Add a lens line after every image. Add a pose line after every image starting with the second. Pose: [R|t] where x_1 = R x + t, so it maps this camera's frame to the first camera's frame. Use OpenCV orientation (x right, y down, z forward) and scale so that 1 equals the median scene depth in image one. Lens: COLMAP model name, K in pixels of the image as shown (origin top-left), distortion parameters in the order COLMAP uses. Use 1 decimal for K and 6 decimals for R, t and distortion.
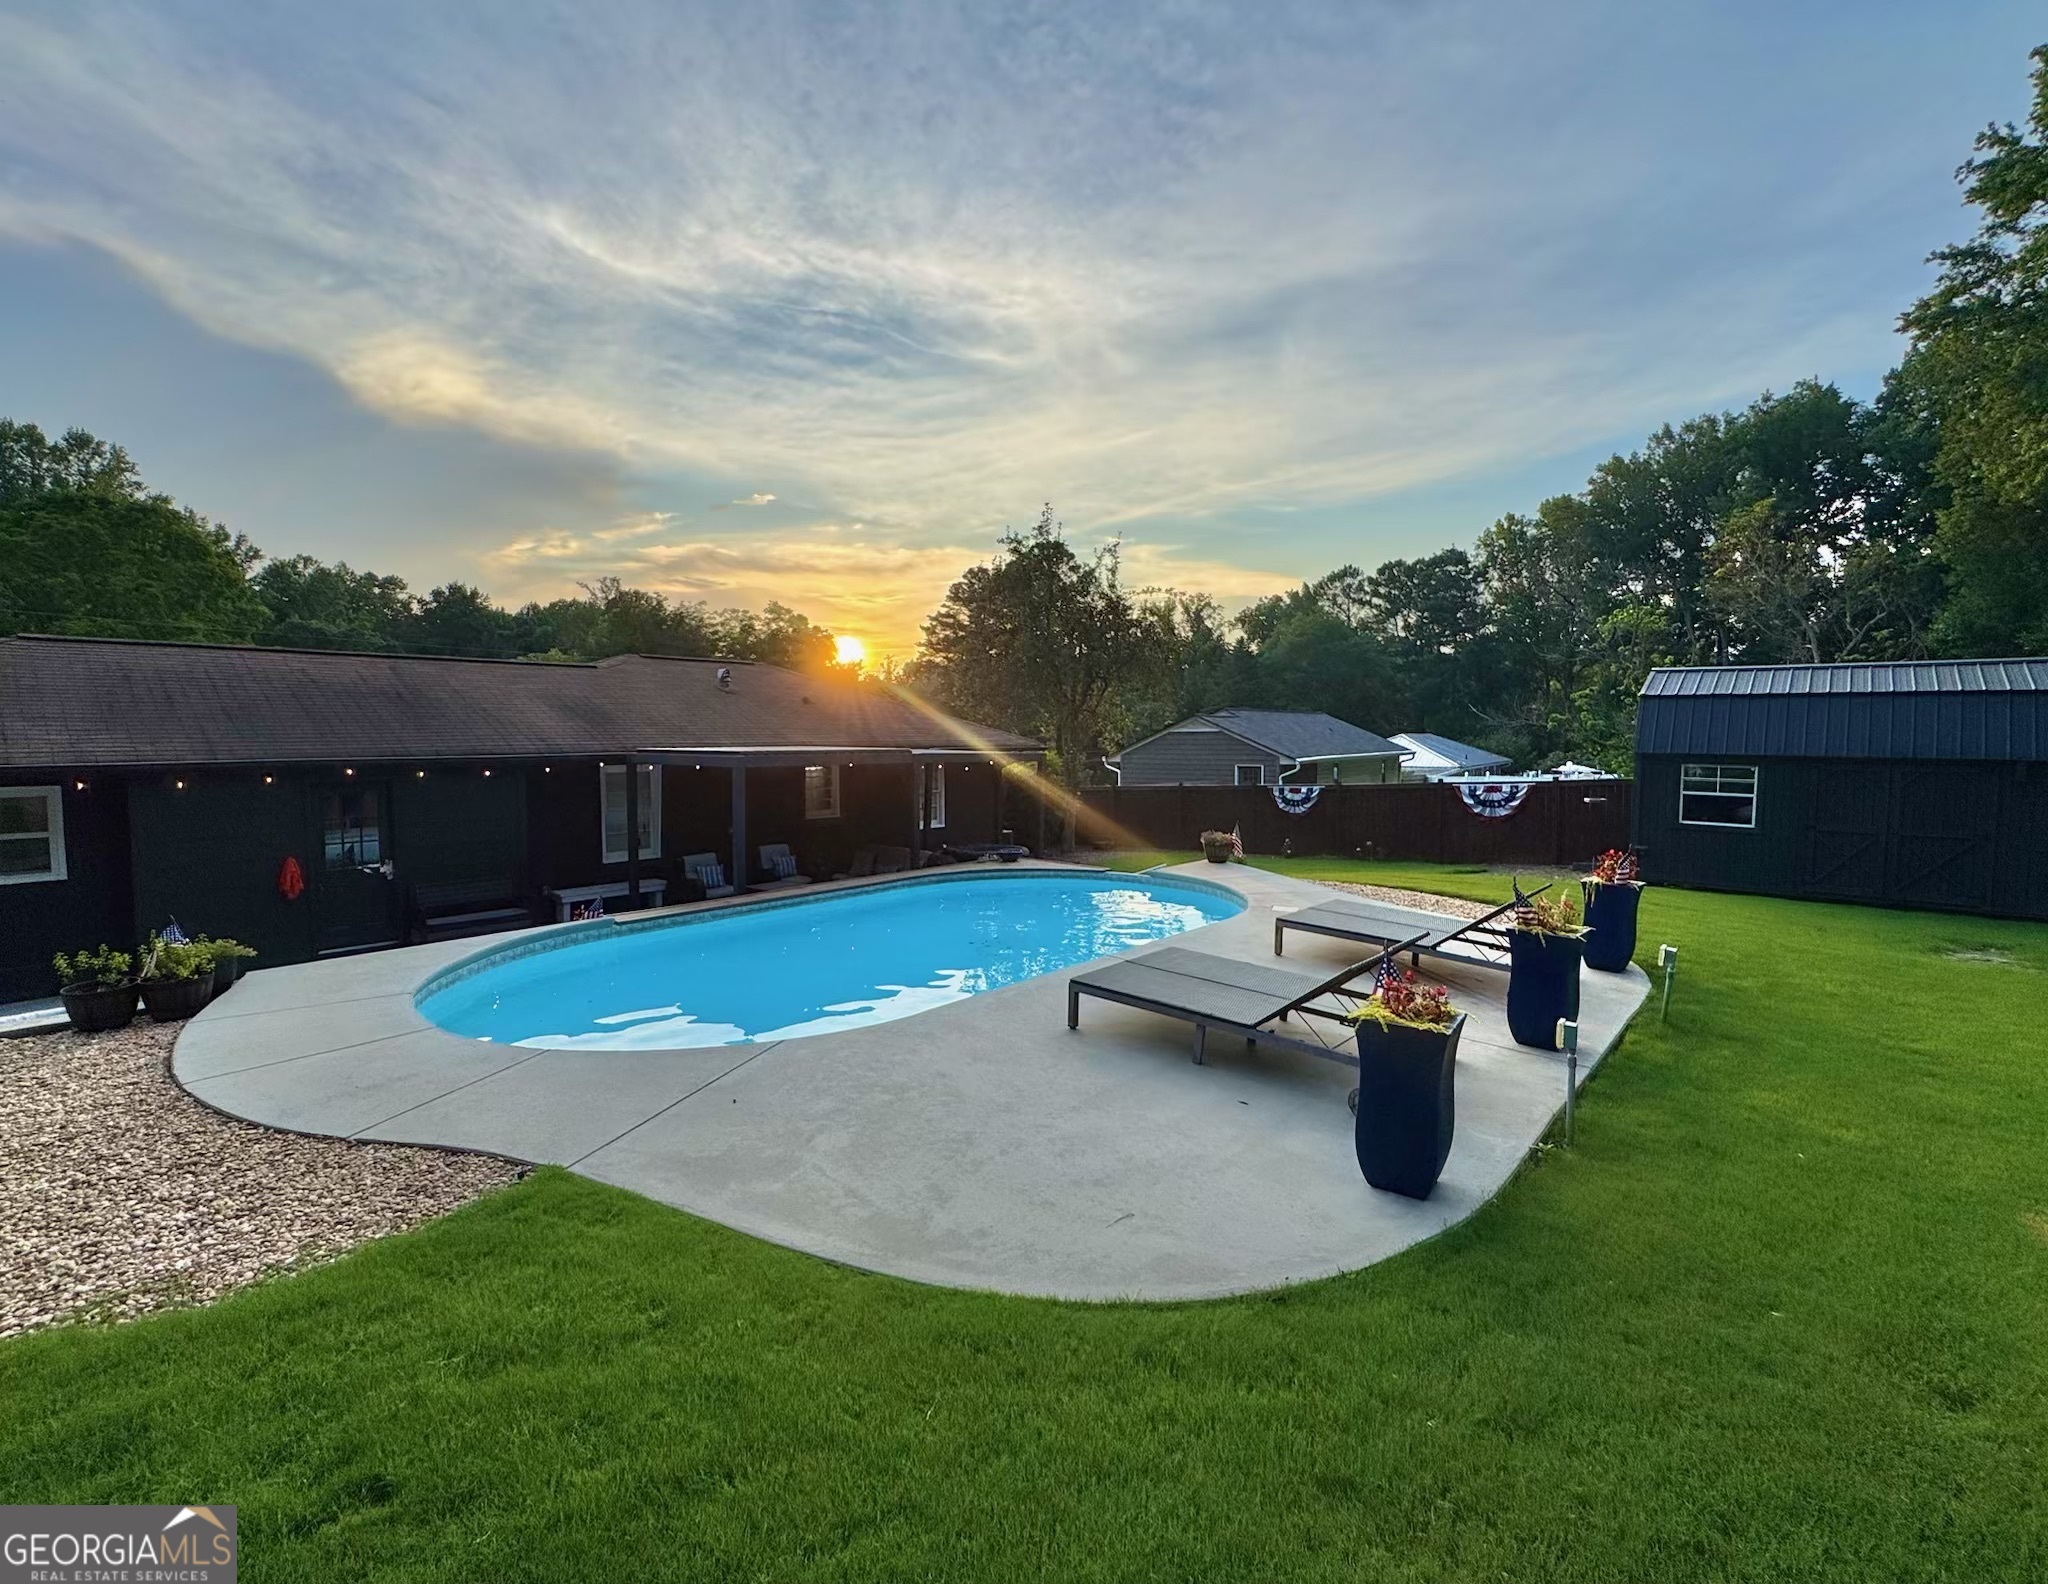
lens RADIAL K [[926.6, 0, 1030.3], [0, 926.6, 784.8], [0, 0, 1]] dist [-0.002525, -0.000226]
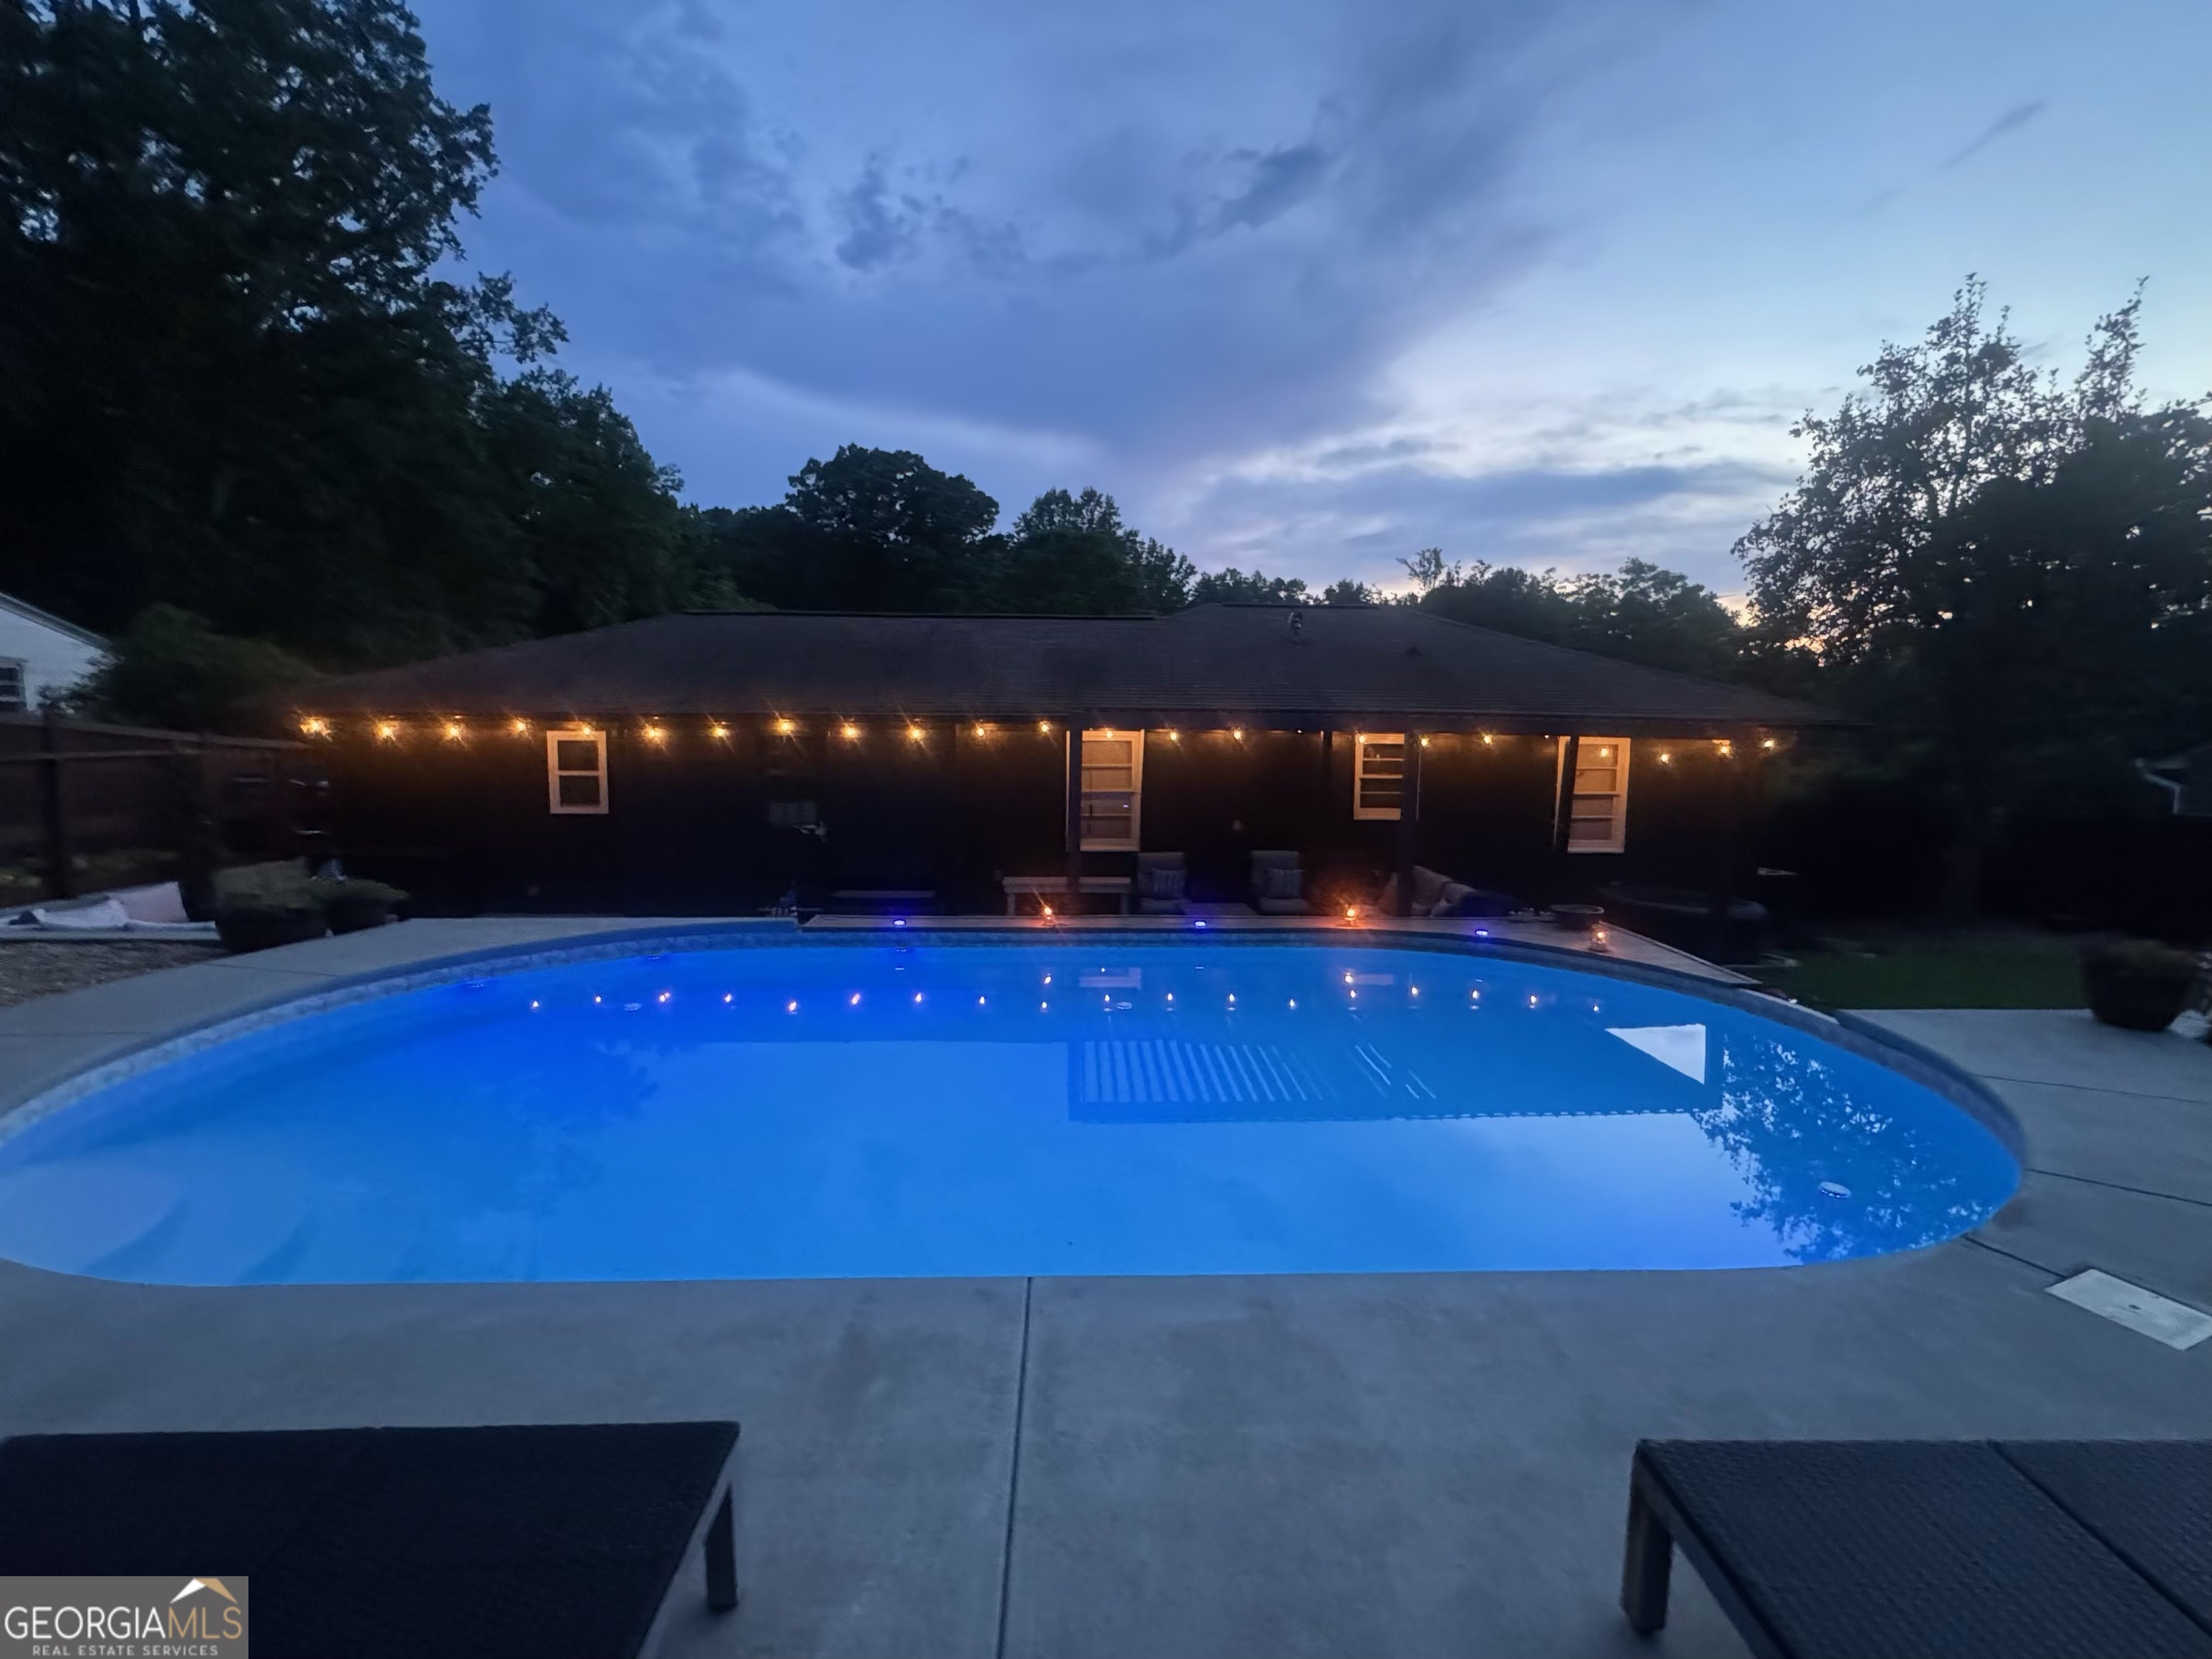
lens RADIAL K [[970.2, 0, 1106.0], [0, 970.2, 829.5], [0, 0, 1]] dist [-0.013924, -0.000163]
pose [[0.688466, 0.086735, -0.720063, 0.037332], [-0.050365, 0.996144, 0.071836, 0.000786], [0.723517, -0.013191, 0.690180, 0.093227]]
